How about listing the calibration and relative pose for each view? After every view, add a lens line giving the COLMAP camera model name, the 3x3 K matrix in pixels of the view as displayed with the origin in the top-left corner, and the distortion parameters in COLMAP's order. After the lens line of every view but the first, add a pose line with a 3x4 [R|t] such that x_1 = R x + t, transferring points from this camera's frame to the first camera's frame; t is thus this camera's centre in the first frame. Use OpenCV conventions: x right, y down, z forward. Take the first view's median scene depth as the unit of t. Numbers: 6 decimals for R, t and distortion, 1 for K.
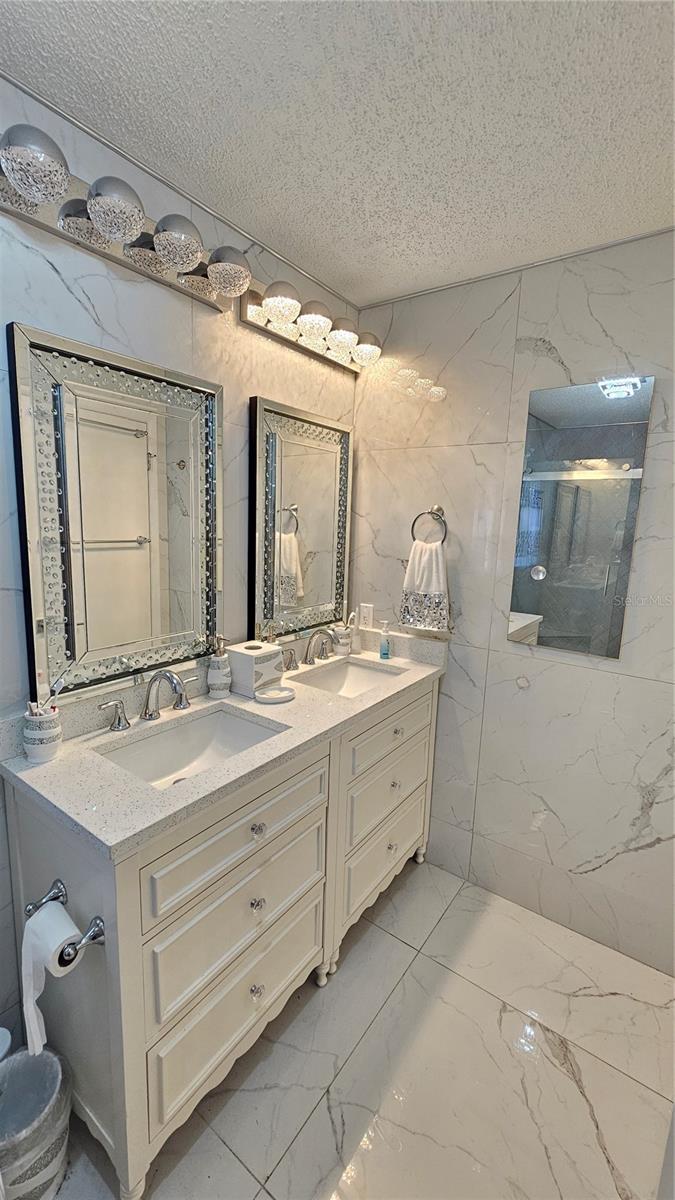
lens RADIAL K [[486.5, 0, 326.4], [0, 486.5, 595.4], [0, 0, 1]] dist [-0.002966, -0.000409]
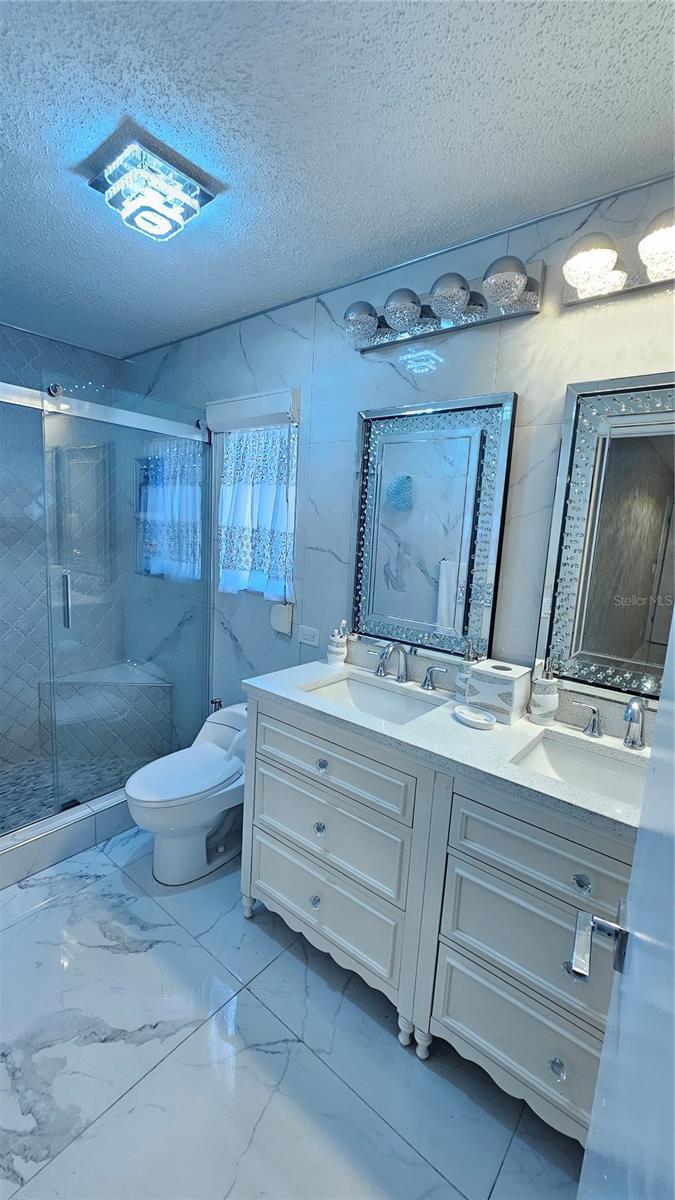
lens RADIAL K [[486.2, 0, 337.5], [0, 486.2, 600.0], [0, 0, 1]] dist [-0.000253, -0.000327]
pose [[-0.032941, 0.114912, -0.992829, 0.802078], [-0.210927, 0.970196, 0.119291, -0.063662], [0.976947, 0.213344, -0.007722, 0.734281]]
